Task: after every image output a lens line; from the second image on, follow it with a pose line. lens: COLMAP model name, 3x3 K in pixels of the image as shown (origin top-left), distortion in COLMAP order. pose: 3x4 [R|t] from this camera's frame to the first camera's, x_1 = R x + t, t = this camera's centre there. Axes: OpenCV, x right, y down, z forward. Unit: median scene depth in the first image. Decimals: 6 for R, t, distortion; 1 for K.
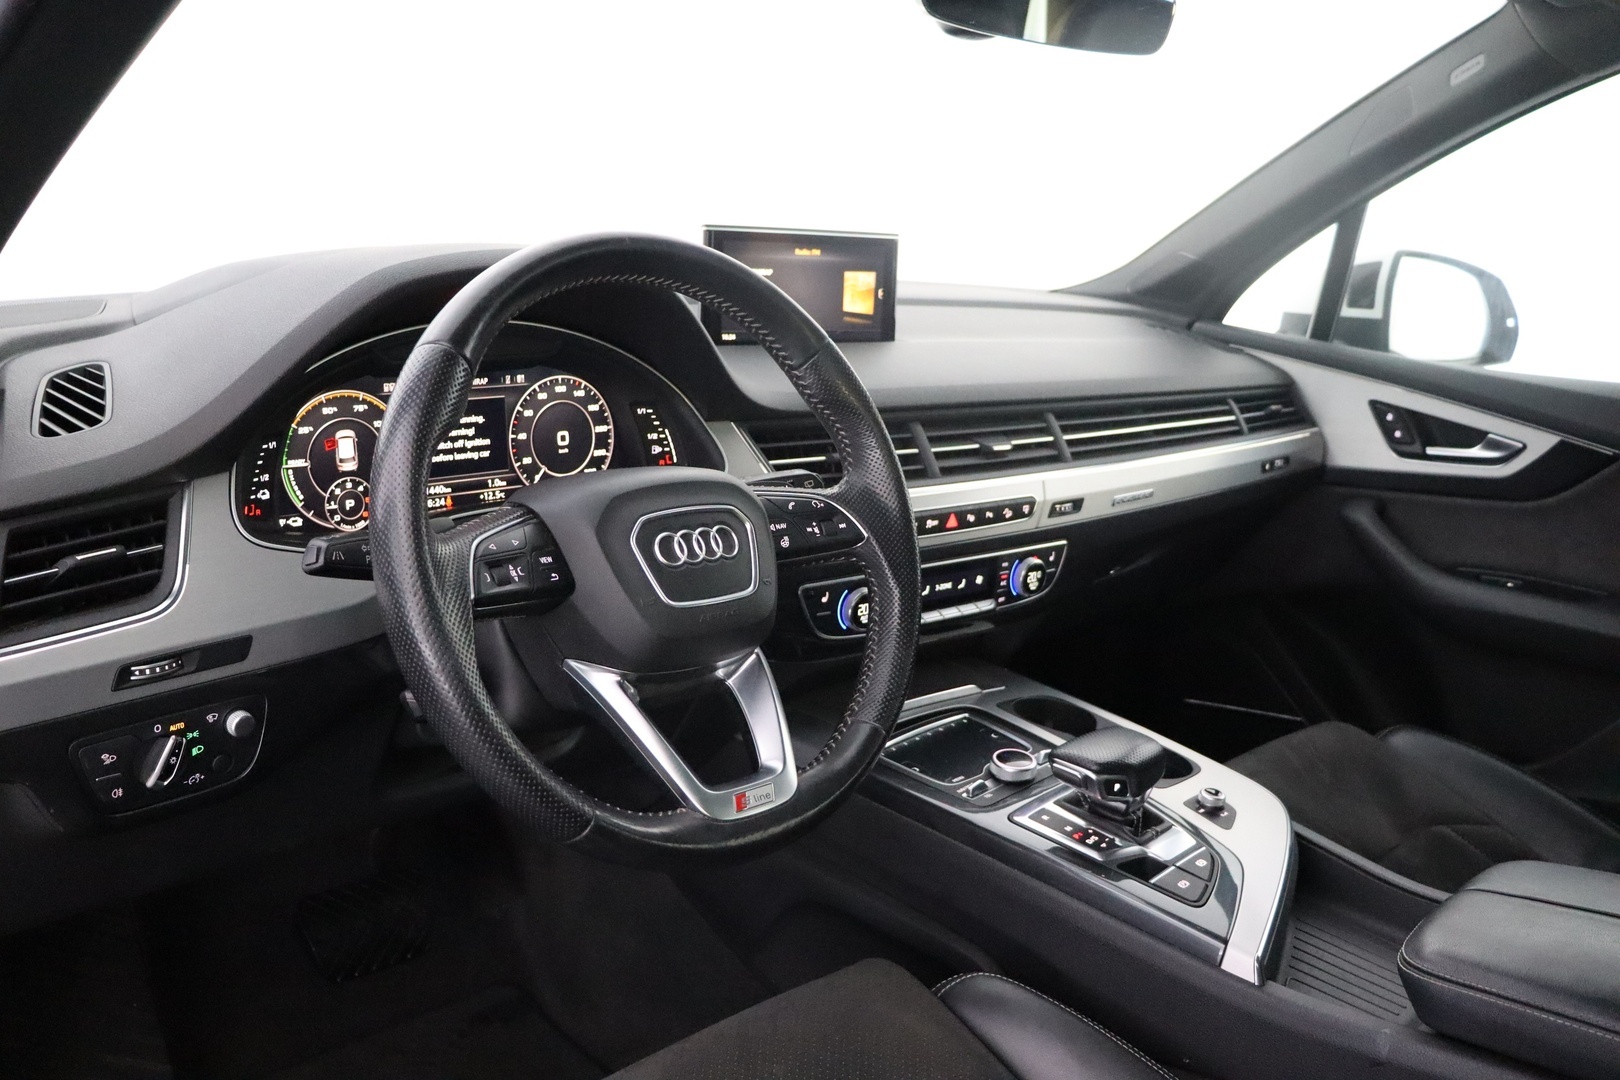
lens RADIAL K [[1326.5, 0, 809.2], [0, 1326.5, 551.0], [0, 0, 1]] dist [-0.147886, 0.067246]
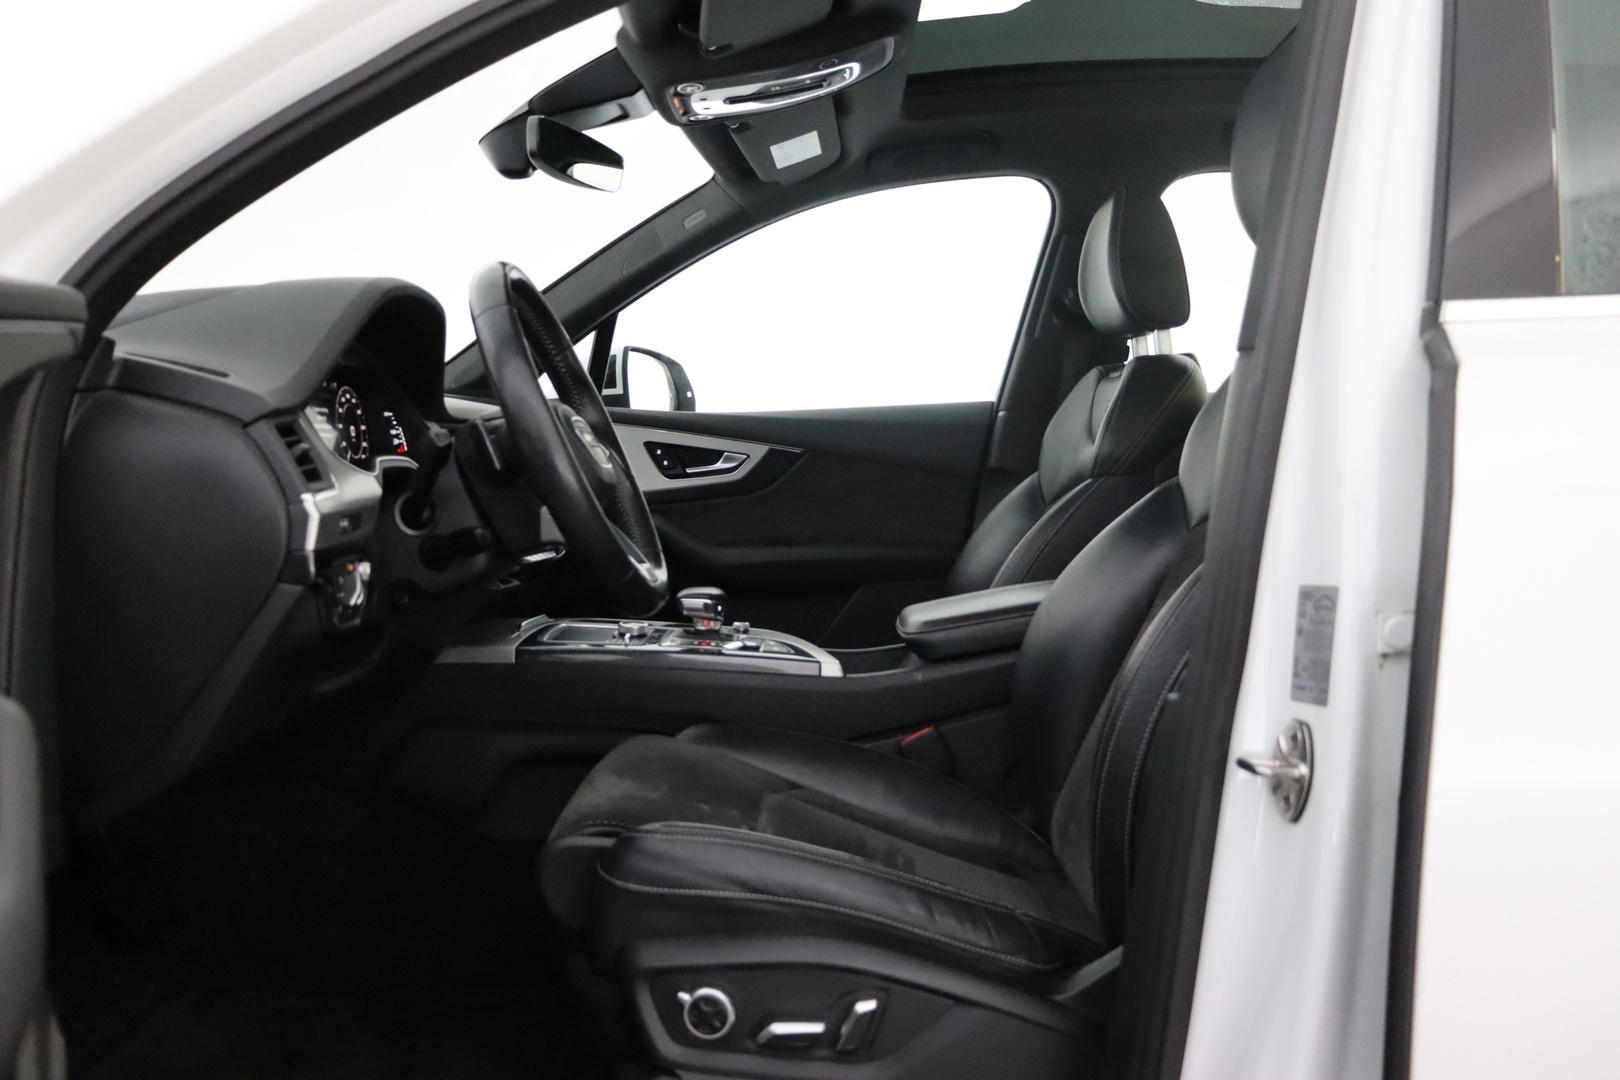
lens RADIAL K [[1431.0, 0, 811.0], [0, 1431.0, 535.1], [0, 0, 1]] dist [-0.066160, -0.001681]
pose [[0.691220, -0.096599, 0.716158, -0.939629], [0.225478, 0.970380, -0.086736, 0.261536], [-0.686567, 0.221432, 0.692527, -0.350878]]
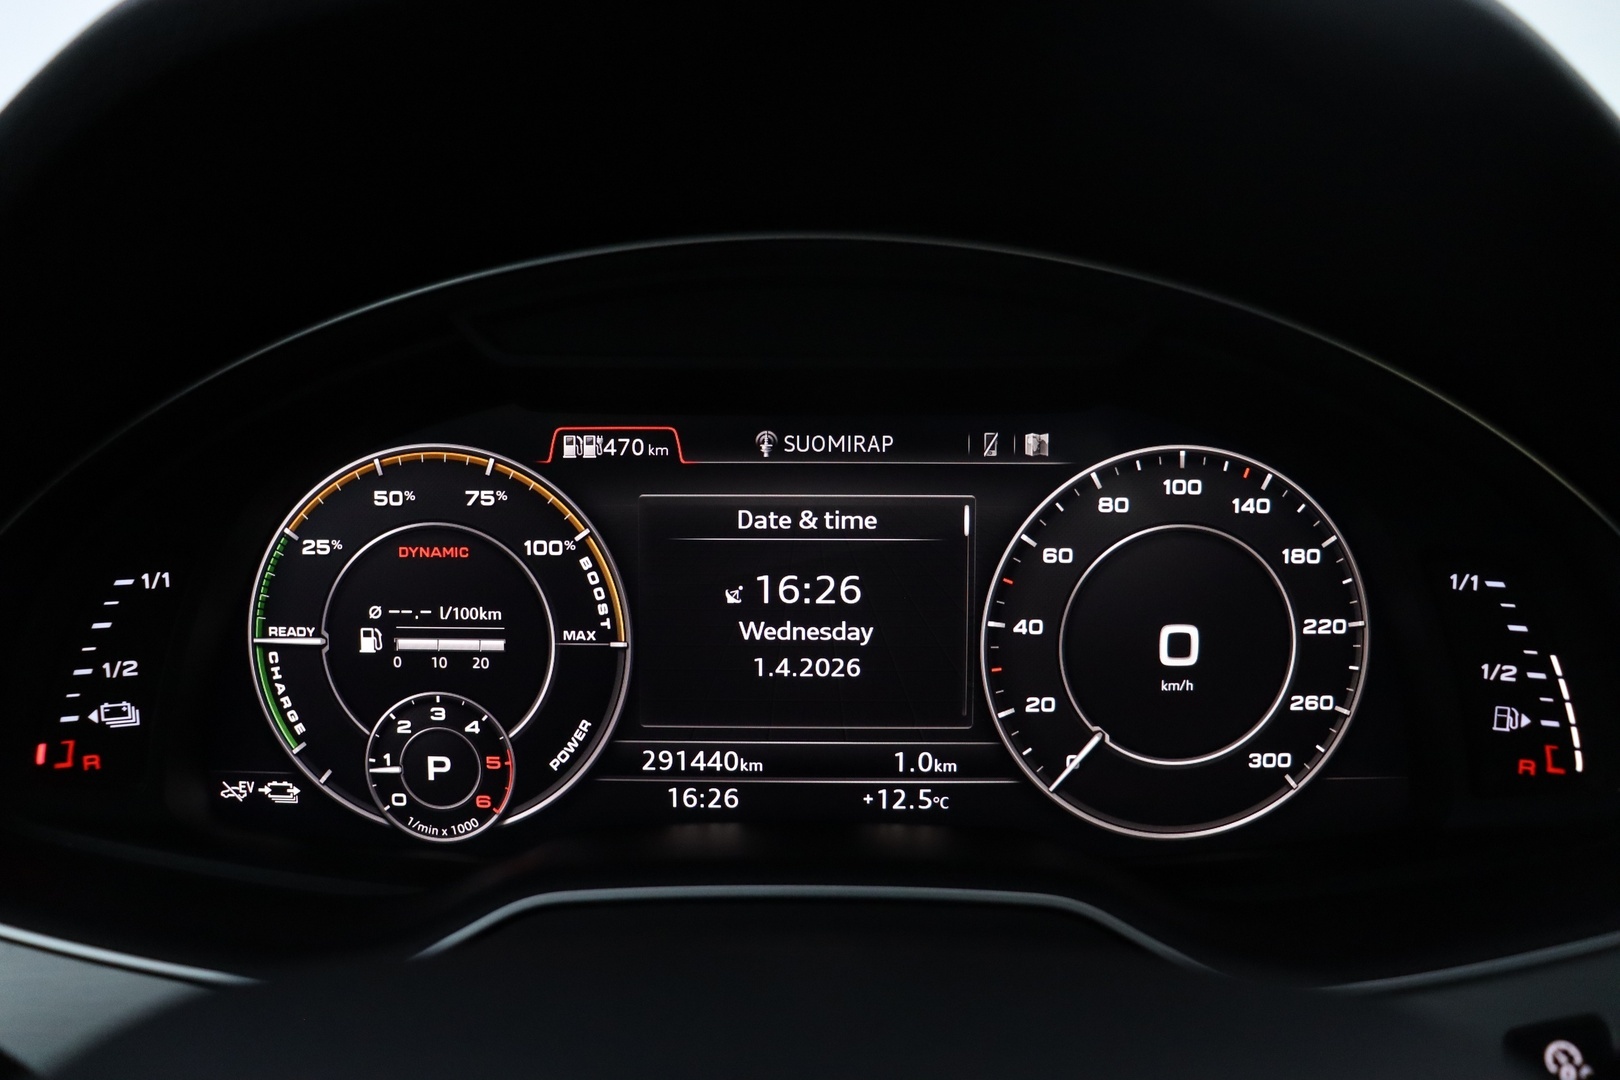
lens RADIAL K [[1326.5, 0, 806.6], [0, 1326.5, 536.4], [0, 0, 1]] dist [-0.147886, 0.067246]
pose [[0.713601, 0.072940, -0.696745, -0.036352], [-0.140728, 0.989217, -0.040575, -0.086090], [0.686272, 0.127006, 0.716171, 0.715781]]
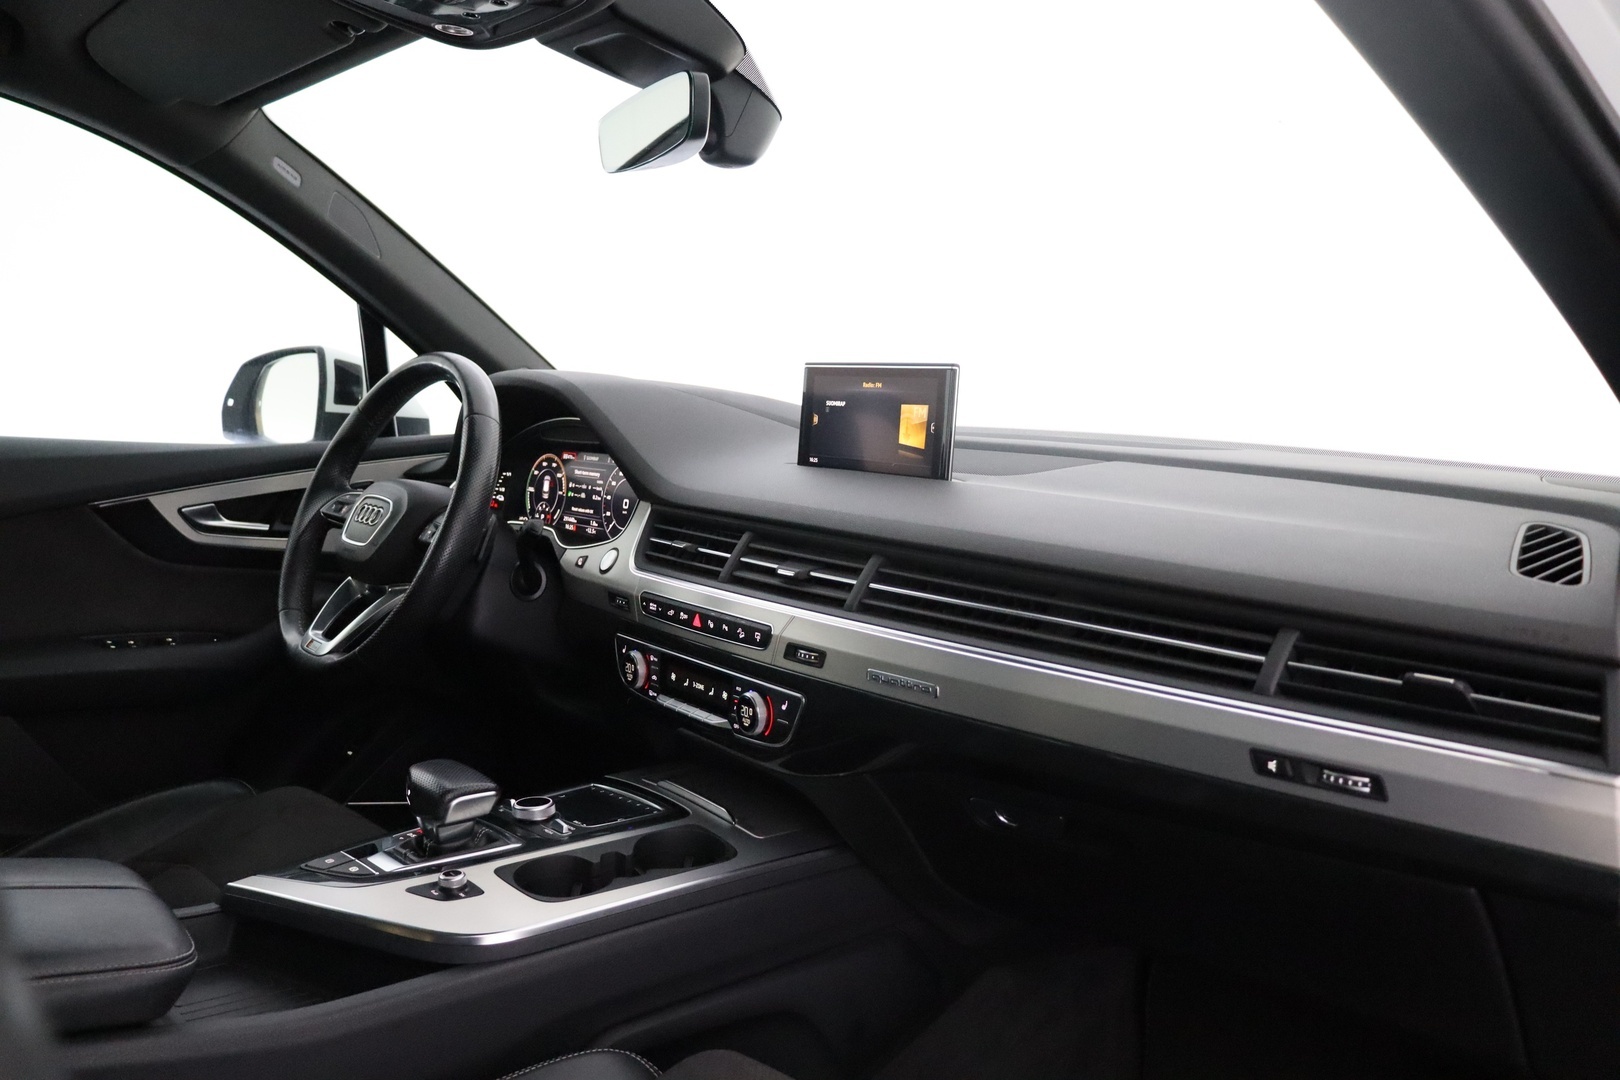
lens RADIAL K [[1326.5, 0, 814.7], [0, 1326.5, 537.9], [0, 0, 1]] dist [-0.147886, 0.067246]
pose [[-0.026404, 0.044586, -0.998657, 1.286852], [-0.291079, 0.955373, 0.050350, -0.184837], [0.956335, 0.292017, -0.012247, 1.230468]]
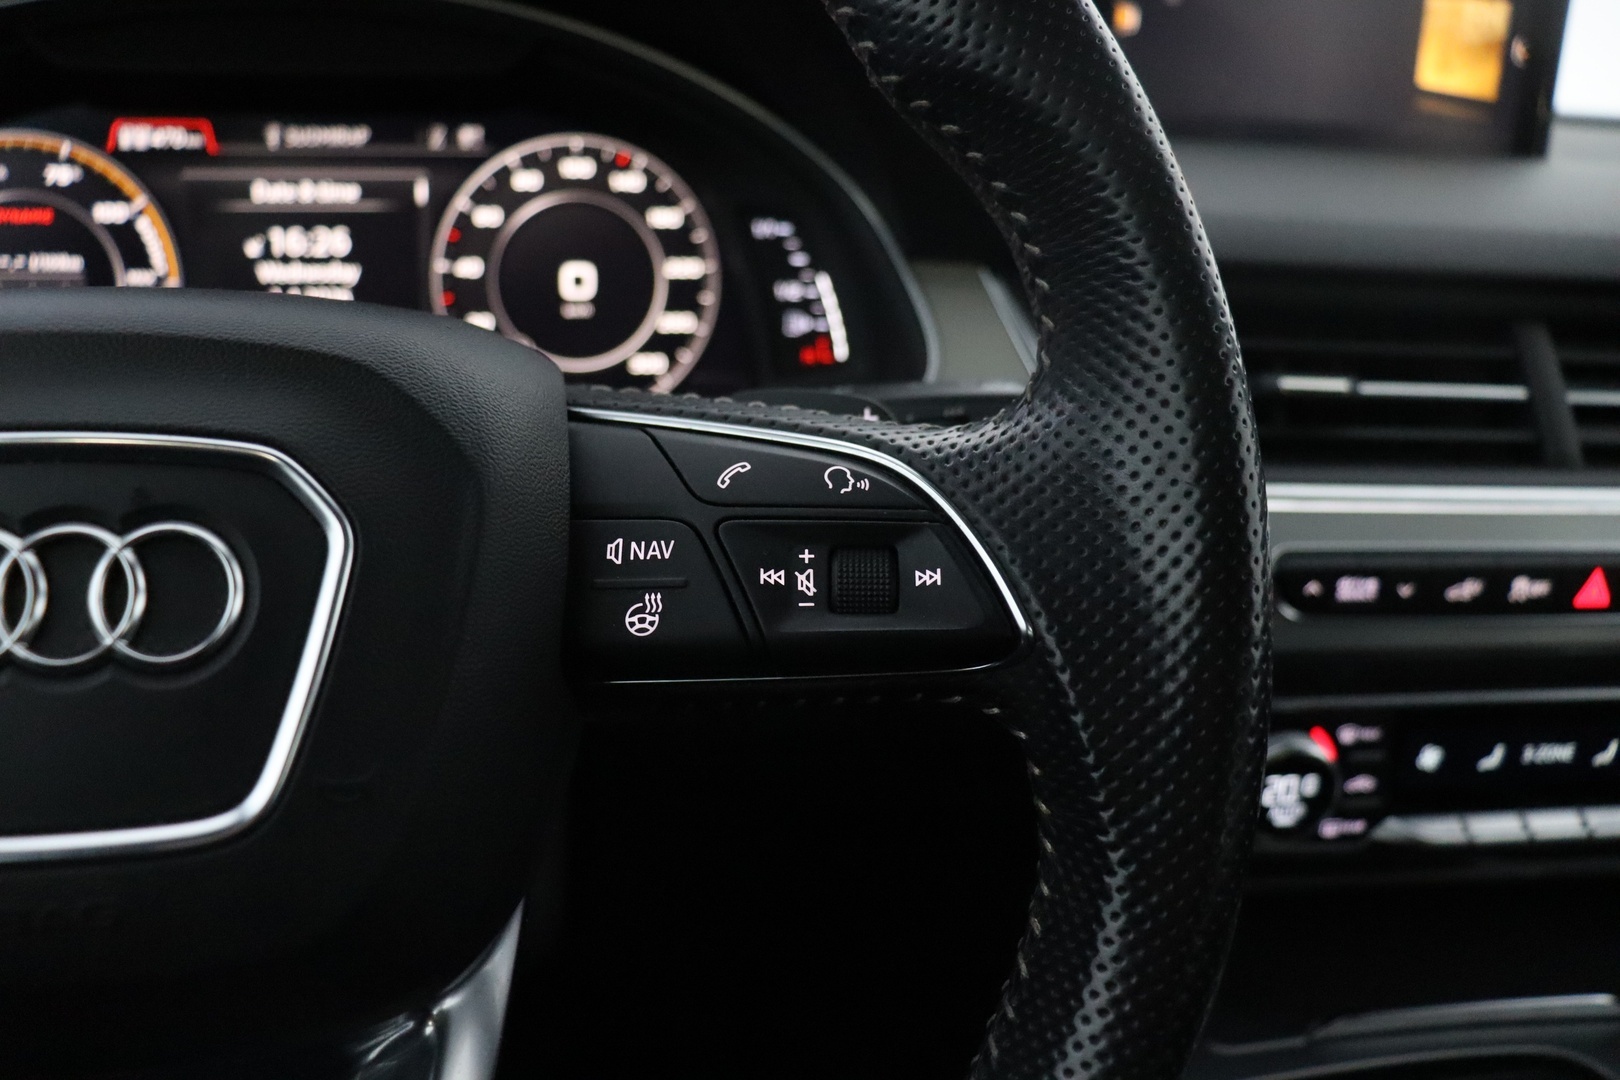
lens RADIAL K [[1326.5, 0, 804.0], [0, 1326.5, 551.0], [0, 0, 1]] dist [-0.147886, 0.067246]
pose [[0.848534, 0.133707, -0.511970, 0.113911], [-0.120405, 0.990956, 0.059242, -0.031358], [0.515260, 0.011375, 0.856958, 0.663914]]
